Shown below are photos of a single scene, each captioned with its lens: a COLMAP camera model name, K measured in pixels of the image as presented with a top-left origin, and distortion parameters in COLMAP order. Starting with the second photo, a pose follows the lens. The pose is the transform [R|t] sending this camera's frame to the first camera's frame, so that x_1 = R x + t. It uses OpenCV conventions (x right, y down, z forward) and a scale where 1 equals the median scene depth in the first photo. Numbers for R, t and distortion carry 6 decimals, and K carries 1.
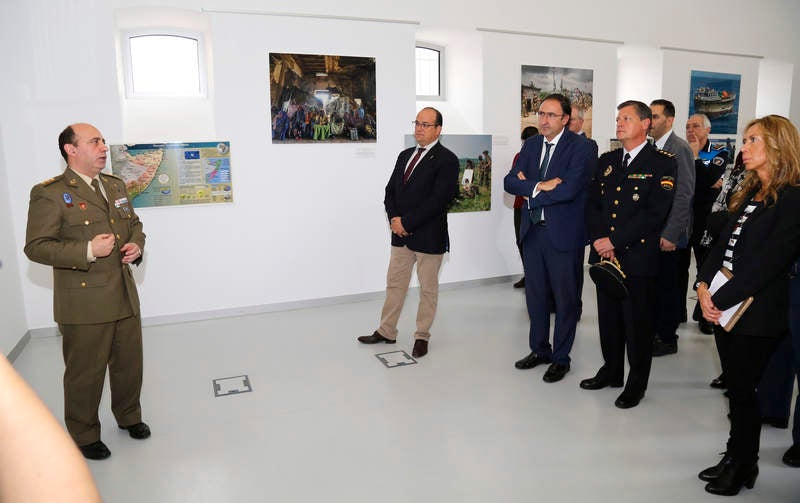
lens RADIAL K [[544.2, 0, 398.4], [0, 544.2, 235.2], [0, 0, 1]] dist [-0.126654, 0.083655]
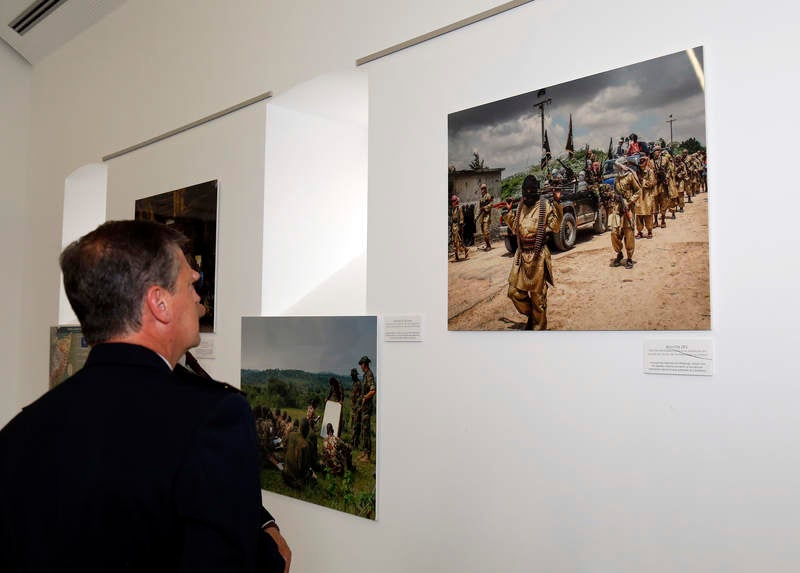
lens RADIAL K [[801.1, 0, 400.0], [0, 801.1, 275.7], [0, 0, 1]] dist [-0.032455, -0.004745]
pose [[0.353872, -0.052054, -0.933844, 0.699835], [-0.164026, 0.979522, -0.116756, -0.149633], [0.920798, 0.194492, 0.338087, 0.815013]]
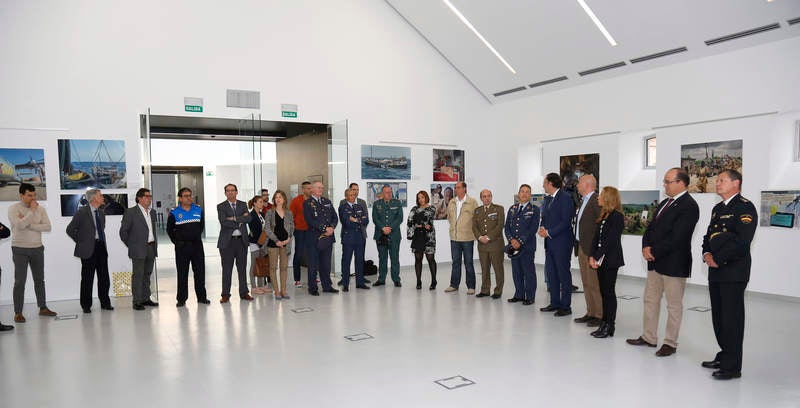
lens RADIAL K [[548.0, 0, 398.0], [0, 548.0, 241.4], [0, 0, 1]] dist [-0.096095, 0.066120]
pose [[0.150452, 0.089684, -0.984541, 1.664679], [-0.149510, 0.986487, 0.067014, -0.022943], [0.977247, 0.137117, 0.161828, -0.019292]]
